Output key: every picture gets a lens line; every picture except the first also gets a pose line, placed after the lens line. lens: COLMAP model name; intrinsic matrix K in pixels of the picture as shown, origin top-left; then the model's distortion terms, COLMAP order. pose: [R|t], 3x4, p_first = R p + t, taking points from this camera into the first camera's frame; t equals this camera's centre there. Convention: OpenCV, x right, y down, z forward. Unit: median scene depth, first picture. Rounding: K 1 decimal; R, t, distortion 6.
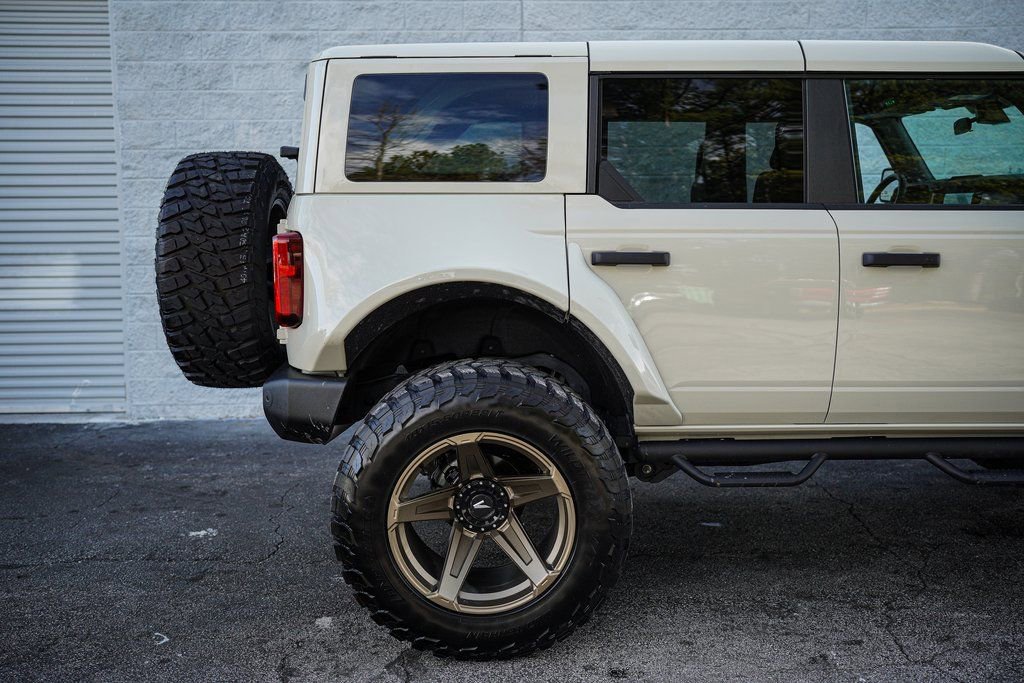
lens RADIAL K [[970.5, 0, 502.3], [0, 970.5, 338.6], [0, 0, 1]] dist [0.007032, 0.000000]
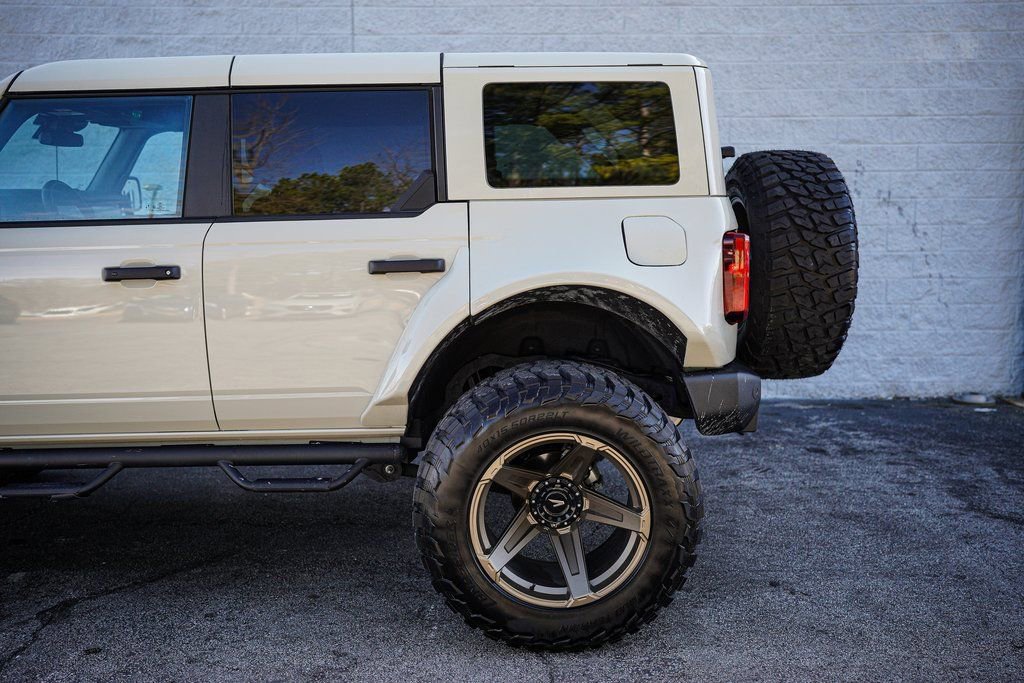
lens RADIAL K [[970.5, 0, 504.8], [0, 970.5, 337.2], [0, 0, 1]] dist [0.007032, 0.000000]
pose [[0.999754, 0.008188, -0.020607, 0.212188], [-0.007810, 0.999801, 0.018373, -0.007428], [0.020753, -0.018207, 0.999619, -0.065407]]
